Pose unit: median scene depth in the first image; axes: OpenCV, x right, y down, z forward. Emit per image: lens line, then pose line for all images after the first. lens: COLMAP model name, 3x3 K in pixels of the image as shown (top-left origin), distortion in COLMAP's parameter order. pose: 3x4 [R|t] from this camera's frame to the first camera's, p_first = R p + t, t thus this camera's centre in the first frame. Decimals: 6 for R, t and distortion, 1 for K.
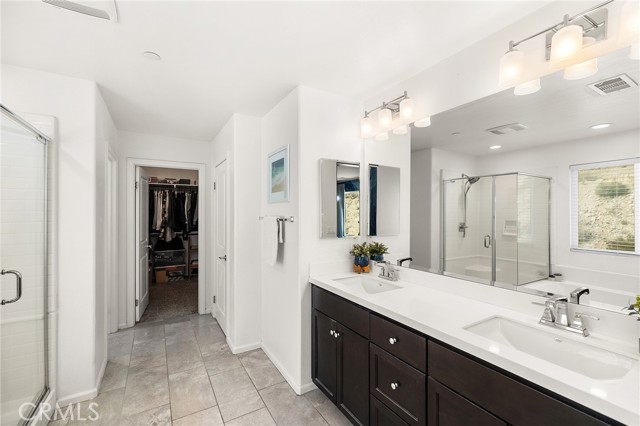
lens RADIAL K [[270.9, 0, 317.9], [0, 270.9, 212.6], [0, 0, 1]] dist [0.002117, -0.000312]
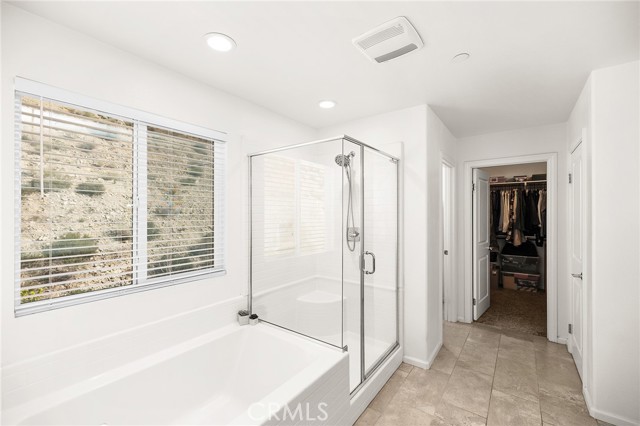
lens RADIAL K [[270.9, 0, 318.2], [0, 270.9, 213.8], [0, 0, 1]] dist [0.002117, -0.000312]
pose [[0.372497, -0.001185, -0.928033, 0.066621], [0.001135, 0.999999, -0.000821, 0.000061], [0.928033, -0.000747, 0.372498, 0.074814]]
